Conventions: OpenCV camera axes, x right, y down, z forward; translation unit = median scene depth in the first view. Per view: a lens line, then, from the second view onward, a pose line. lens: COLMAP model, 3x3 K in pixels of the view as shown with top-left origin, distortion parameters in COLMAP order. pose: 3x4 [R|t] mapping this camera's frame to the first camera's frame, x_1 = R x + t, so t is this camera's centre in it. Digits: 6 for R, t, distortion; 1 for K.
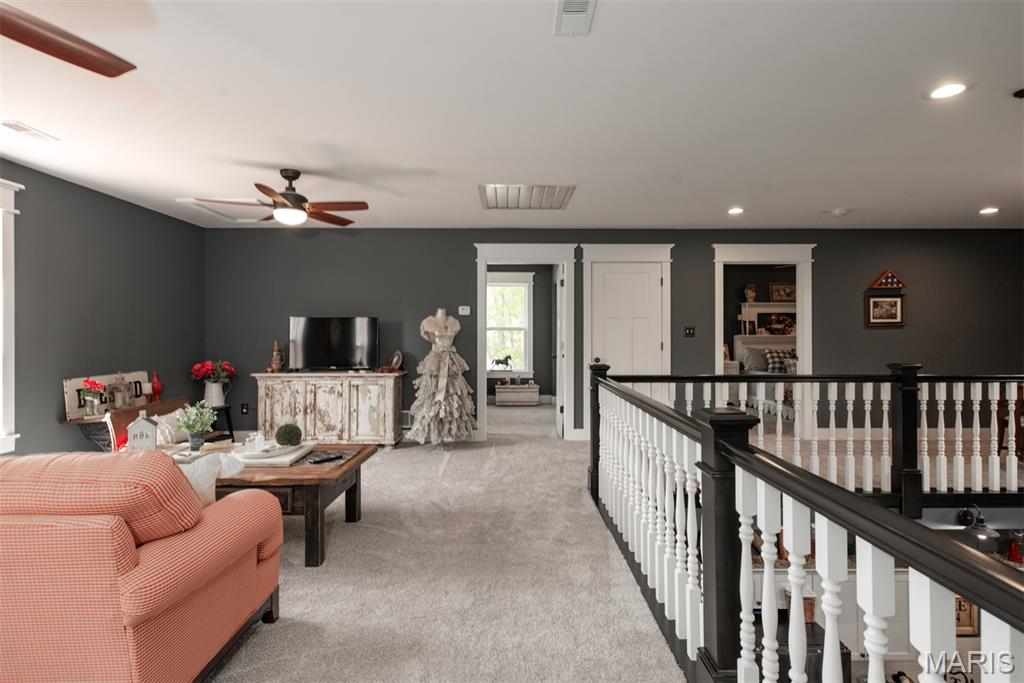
lens RADIAL K [[514.7, 0, 511.3], [0, 514.7, 334.8], [0, 0, 1]] dist [0.013716, 0.000302]
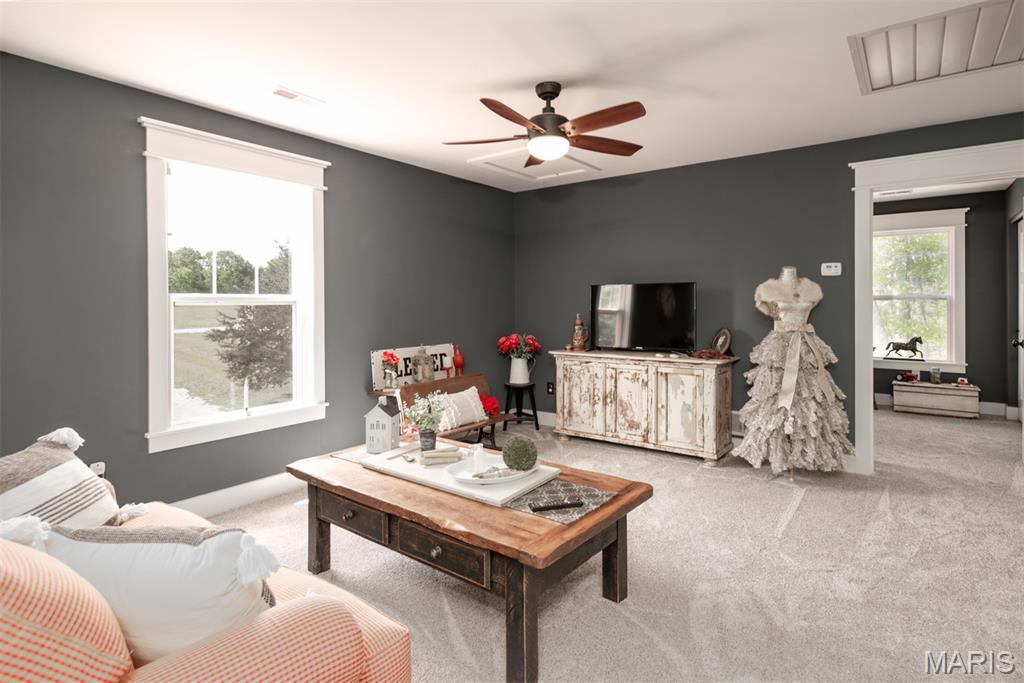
lens RADIAL K [[514.7, 0, 536.6], [0, 514.7, 302.3], [0, 0, 1]] dist [0.013716, 0.000302]
pose [[0.802712, -0.003382, -0.596357, -0.000491], [0.000496, 0.999987, -0.005003, -0.002560], [0.596366, 0.003720, 0.802704, 0.329441]]
